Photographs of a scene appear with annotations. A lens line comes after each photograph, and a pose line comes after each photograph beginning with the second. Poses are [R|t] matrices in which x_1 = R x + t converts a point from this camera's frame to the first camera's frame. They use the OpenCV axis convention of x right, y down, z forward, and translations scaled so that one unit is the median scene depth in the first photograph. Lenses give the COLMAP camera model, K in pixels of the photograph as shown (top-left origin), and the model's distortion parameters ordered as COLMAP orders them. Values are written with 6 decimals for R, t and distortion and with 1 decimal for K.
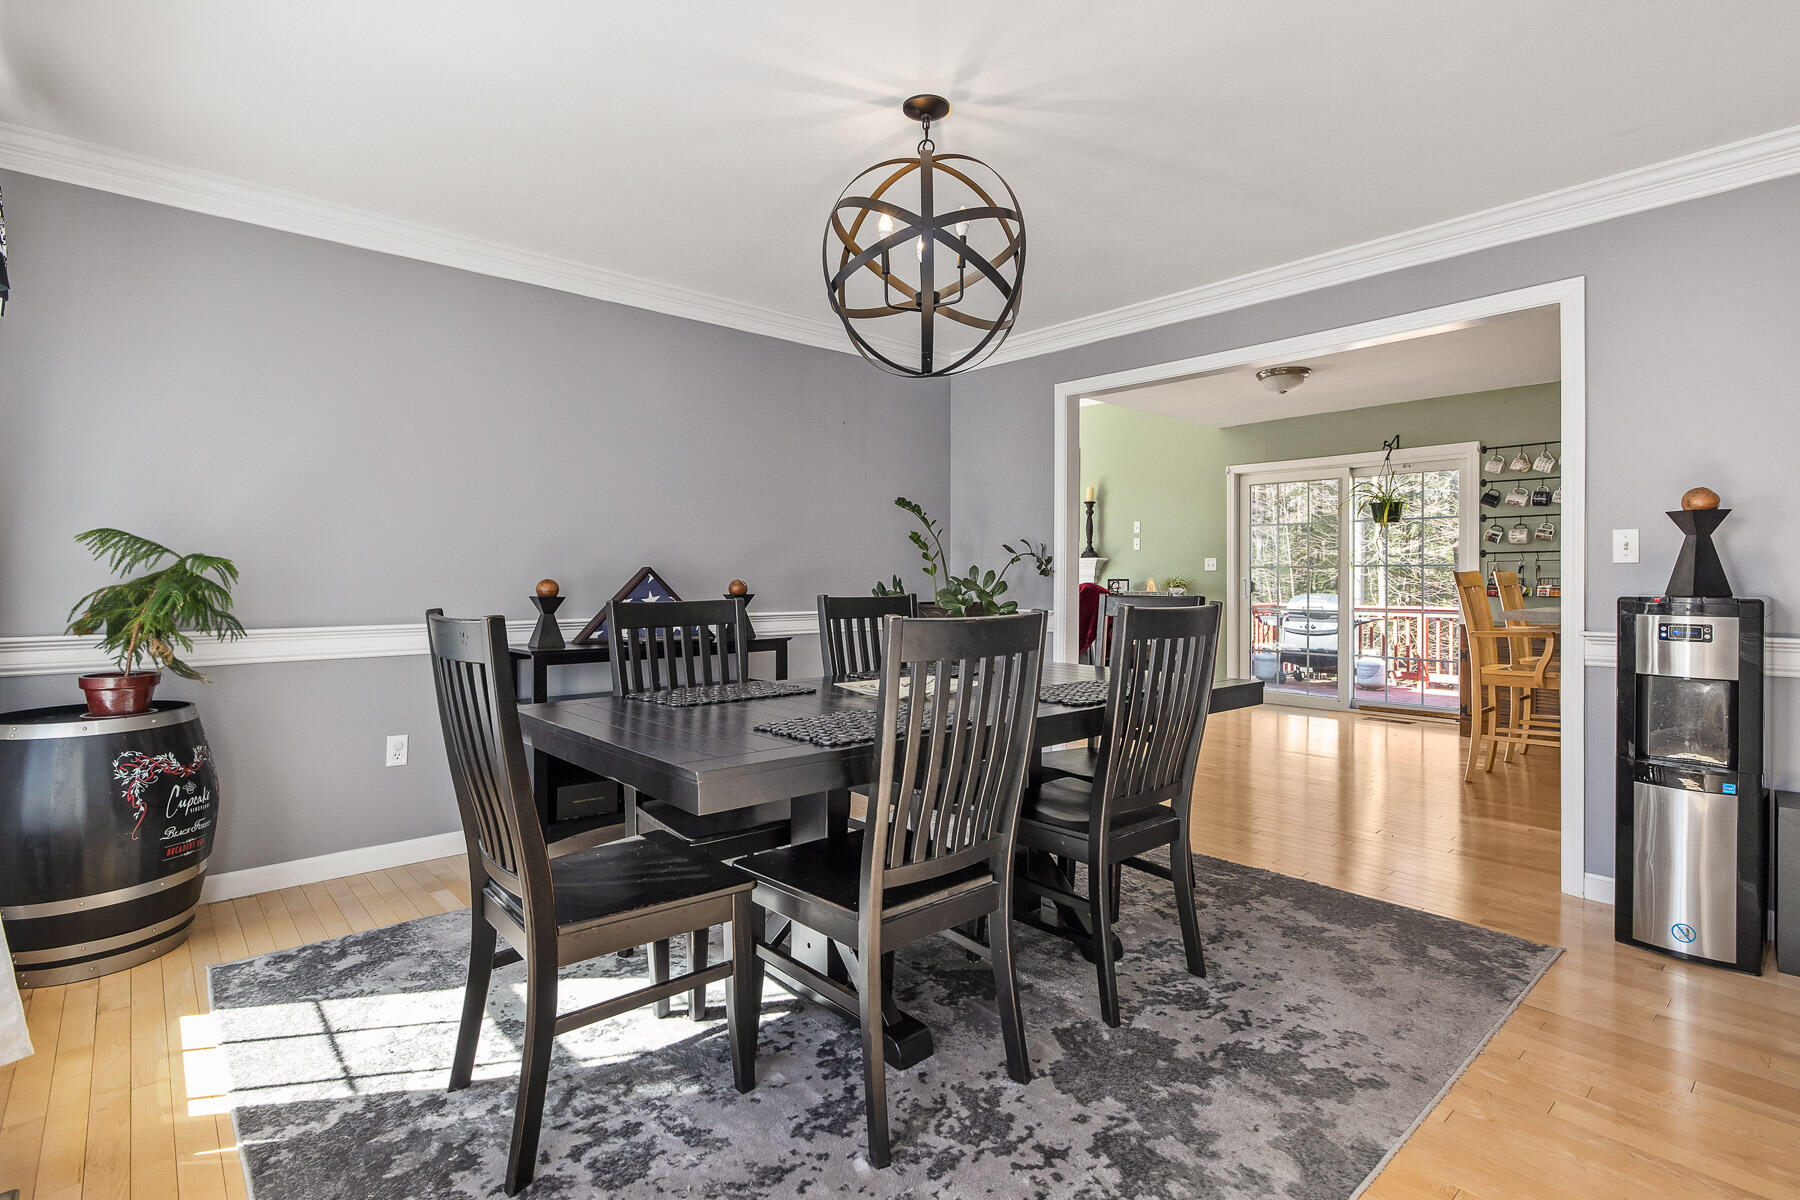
lens RADIAL K [[865.3, 0, 898.5], [0, 865.3, 594.7], [0, 0, 1]] dist [0.000903, 0.000679]
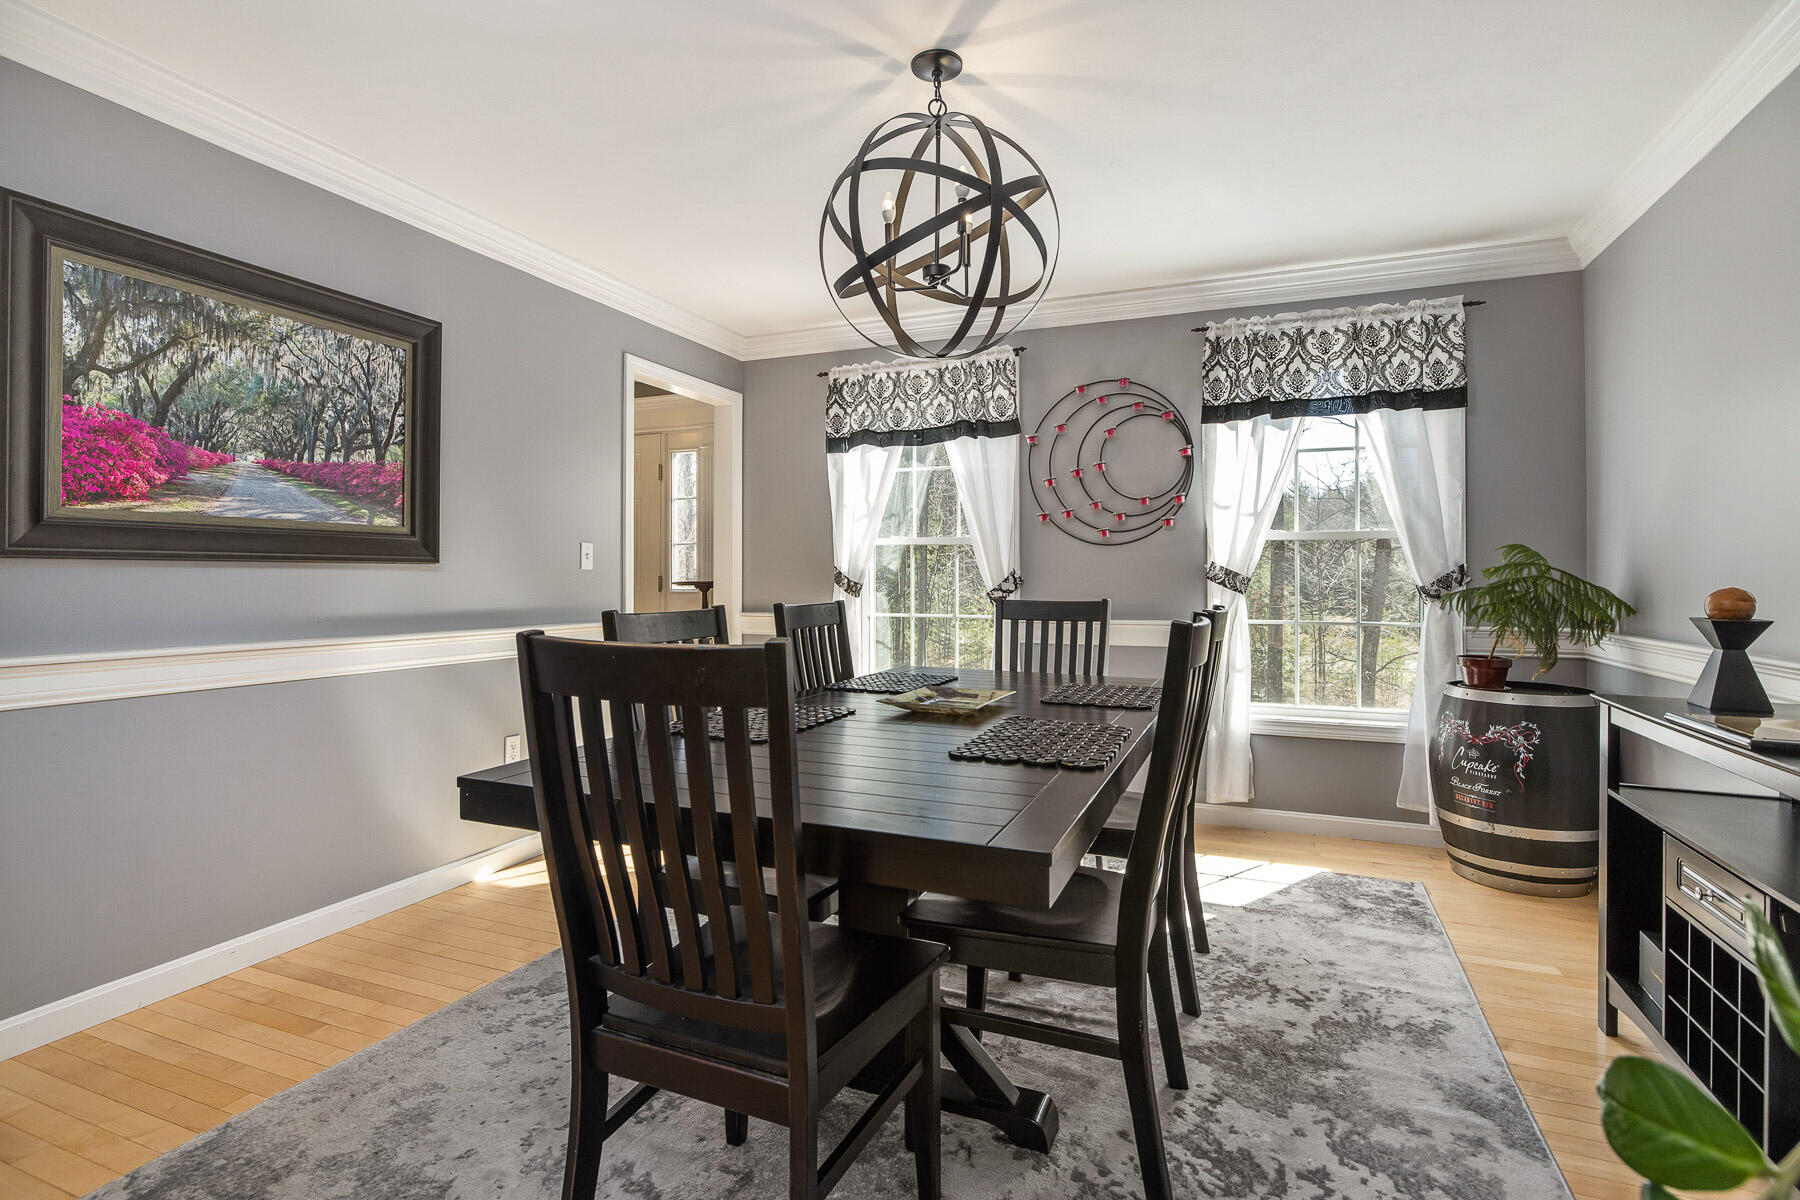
lens RADIAL K [[865.3, 0, 894.2], [0, 865.3, 584.1], [0, 0, 1]] dist [0.000903, 0.000679]
pose [[-0.897896, 0.000252, -0.440208, 0.480200], [-0.006783, 0.999873, 0.014407, -0.027383], [0.440156, 0.015922, -0.897780, 1.835228]]
